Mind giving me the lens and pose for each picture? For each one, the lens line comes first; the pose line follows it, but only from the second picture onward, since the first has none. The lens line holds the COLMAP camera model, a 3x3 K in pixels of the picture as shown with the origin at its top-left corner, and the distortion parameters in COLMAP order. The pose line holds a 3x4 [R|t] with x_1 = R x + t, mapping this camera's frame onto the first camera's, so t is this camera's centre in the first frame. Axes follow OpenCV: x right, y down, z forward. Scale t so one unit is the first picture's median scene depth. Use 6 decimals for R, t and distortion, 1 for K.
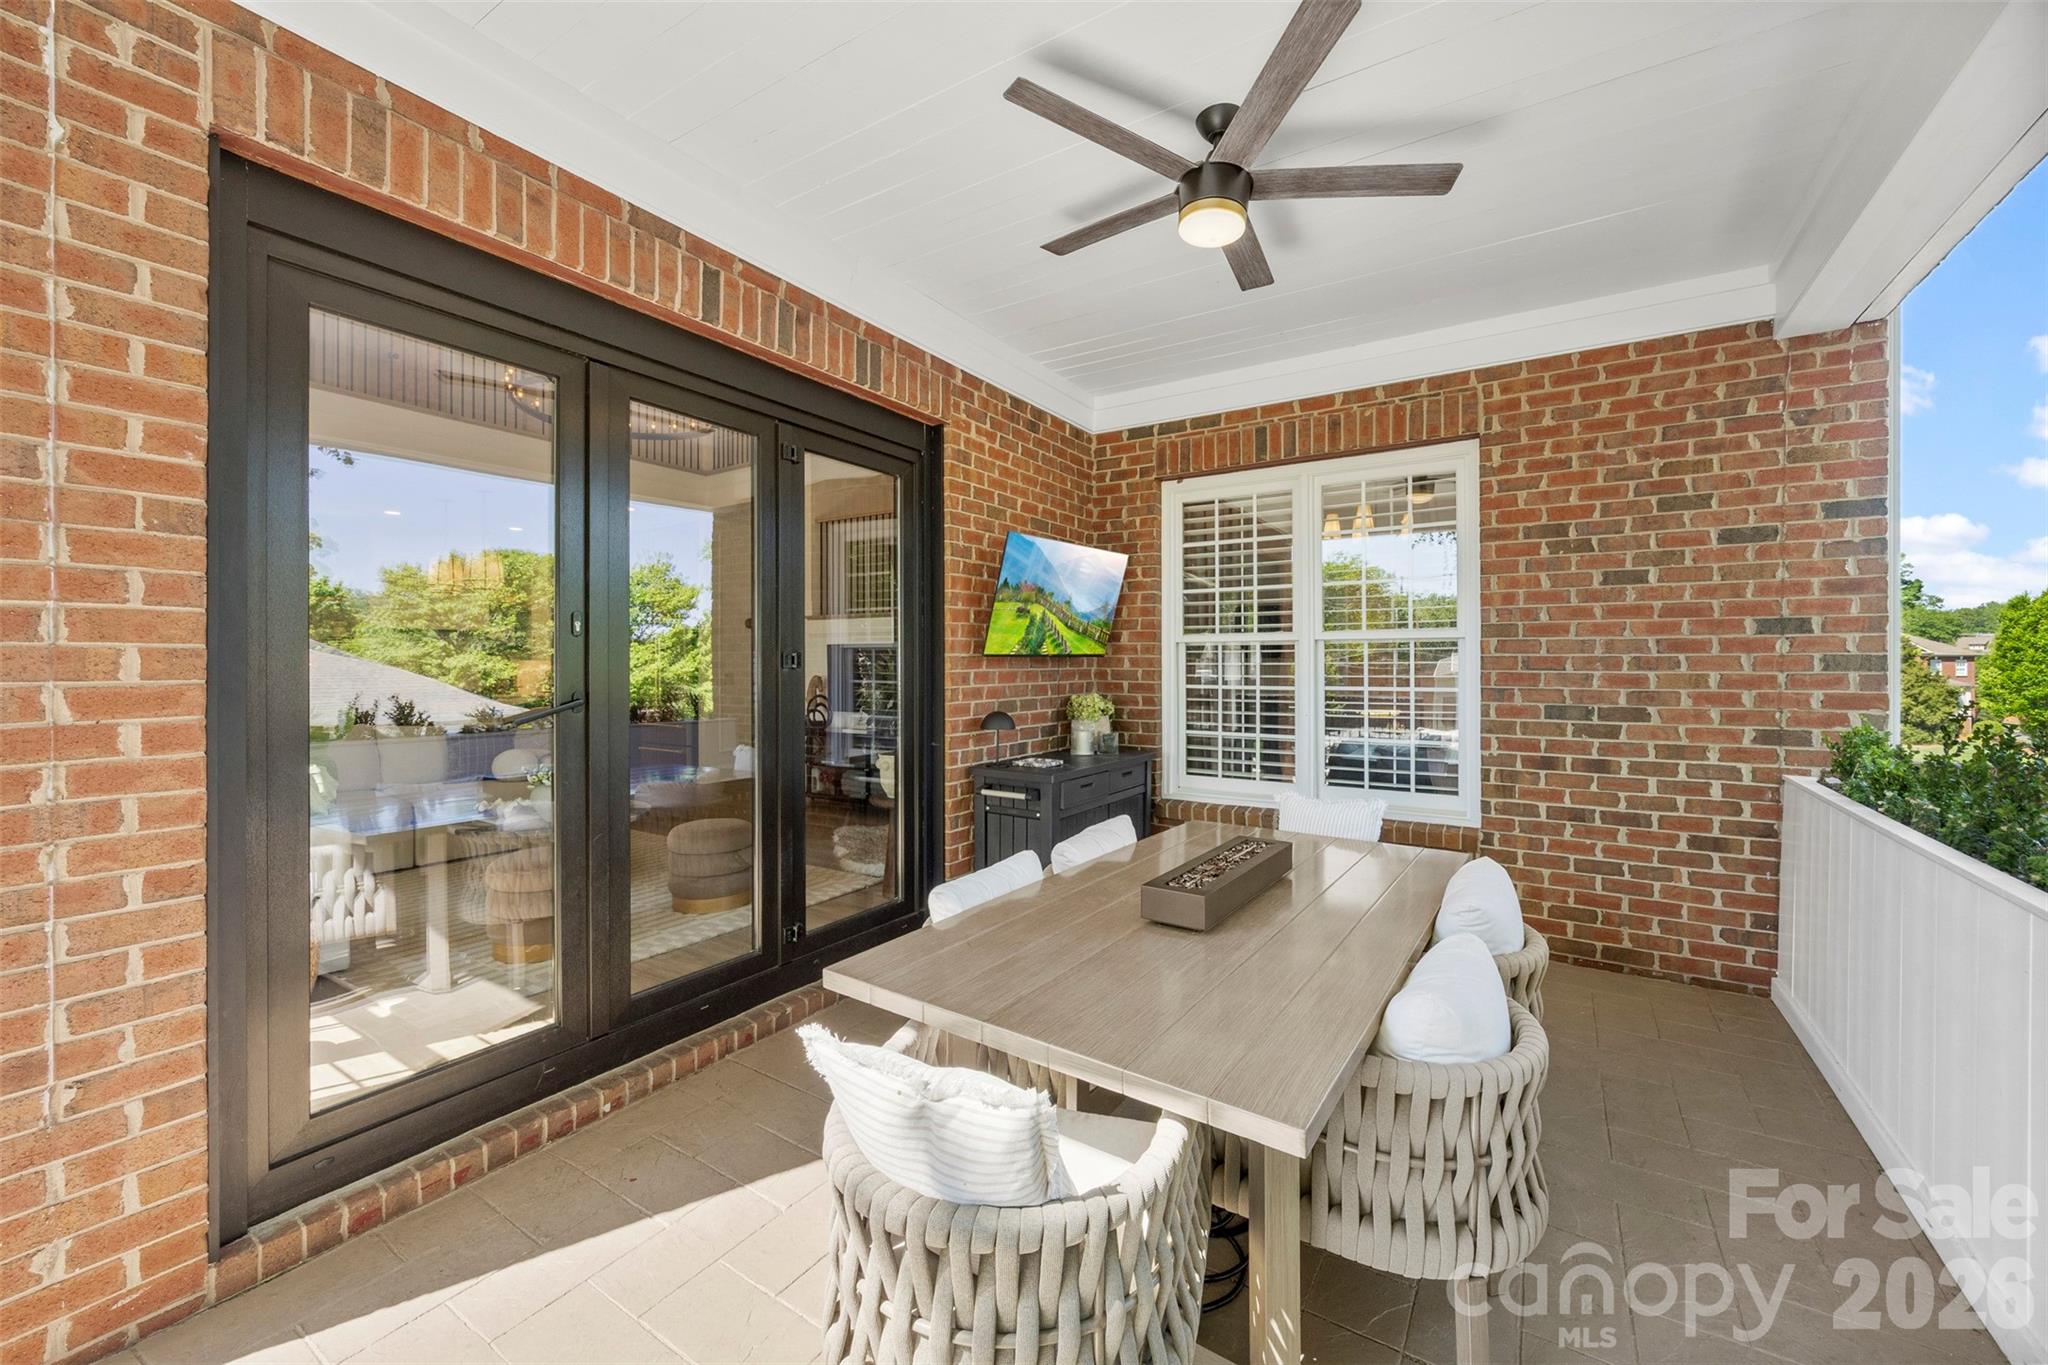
lens RADIAL K [[787.6, 0, 1026.4], [0, 787.6, 671.4], [0, 0, 1]] dist [-0.003059, 0.000475]
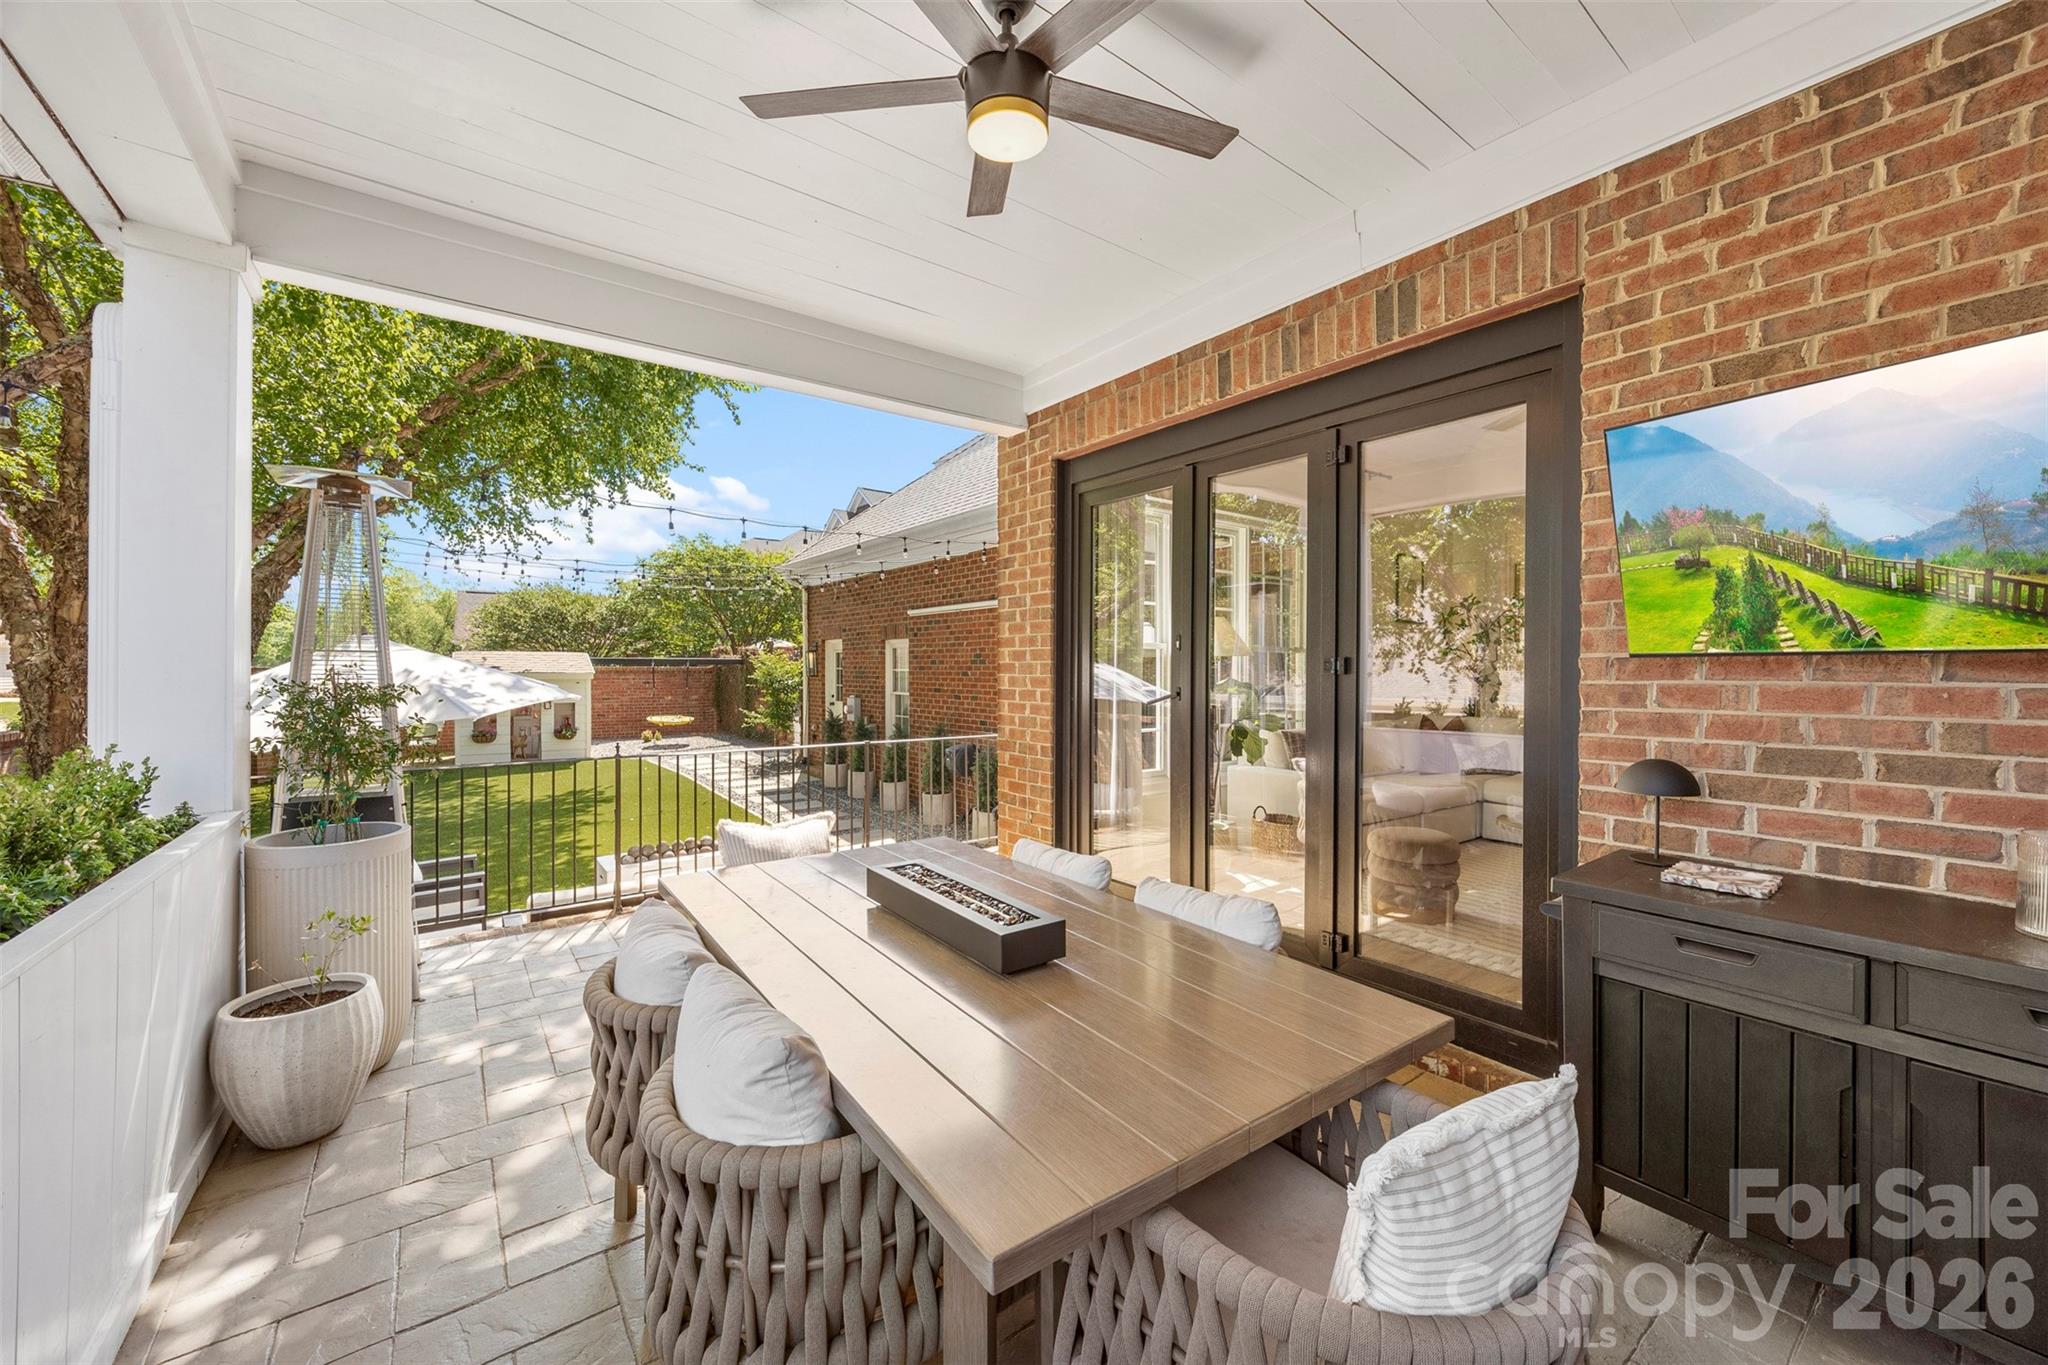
lens RADIAL K [[787.6, 0, 1017.8], [0, 787.6, 669.2], [0, 0, 1]] dist [-0.003059, 0.000475]
pose [[-0.329876, 0.007070, -0.943998, 0.639382], [0.000759, 0.999974, 0.007224, -0.014430], [0.944024, 0.001666, -0.329873, 0.794054]]
